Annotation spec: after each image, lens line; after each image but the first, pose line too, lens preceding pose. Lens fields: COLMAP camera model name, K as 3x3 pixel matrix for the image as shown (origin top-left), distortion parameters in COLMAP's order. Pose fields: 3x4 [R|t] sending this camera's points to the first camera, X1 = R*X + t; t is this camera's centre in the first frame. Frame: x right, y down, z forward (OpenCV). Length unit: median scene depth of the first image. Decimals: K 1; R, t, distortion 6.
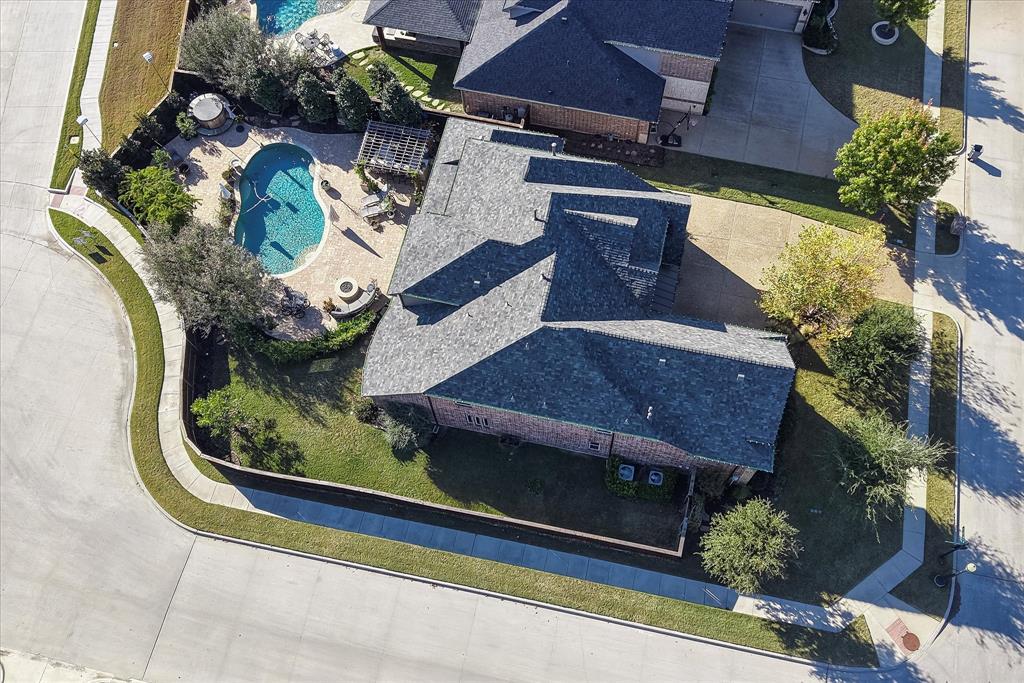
lens RADIAL K [[526.1, 0, 511.7], [0, 526.1, 334.5], [0, 0, 1]] dist [0.005597, 0.001686]
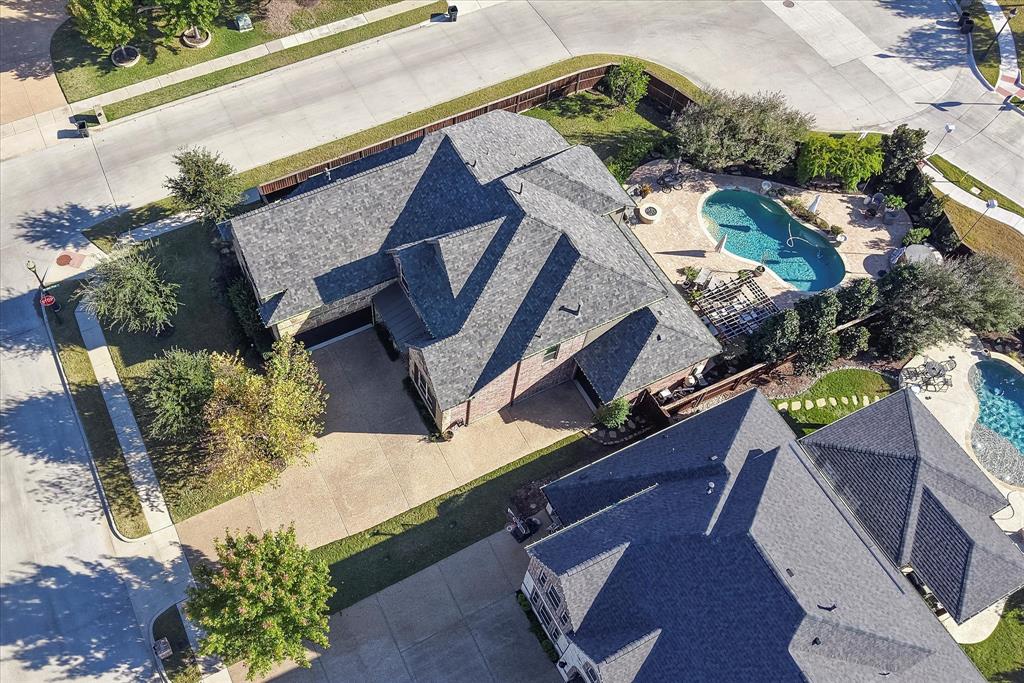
lens RADIAL K [[526.1, 0, 511.7], [0, 526.1, 334.5], [0, 0, 1]] dist [0.005597, 0.001686]
pose [[-0.713828, 0.659326, -0.236090, 0.370484], [-0.677595, -0.565051, 0.470725, -0.669550], [0.176958, 0.495990, 0.850105, 0.212809]]
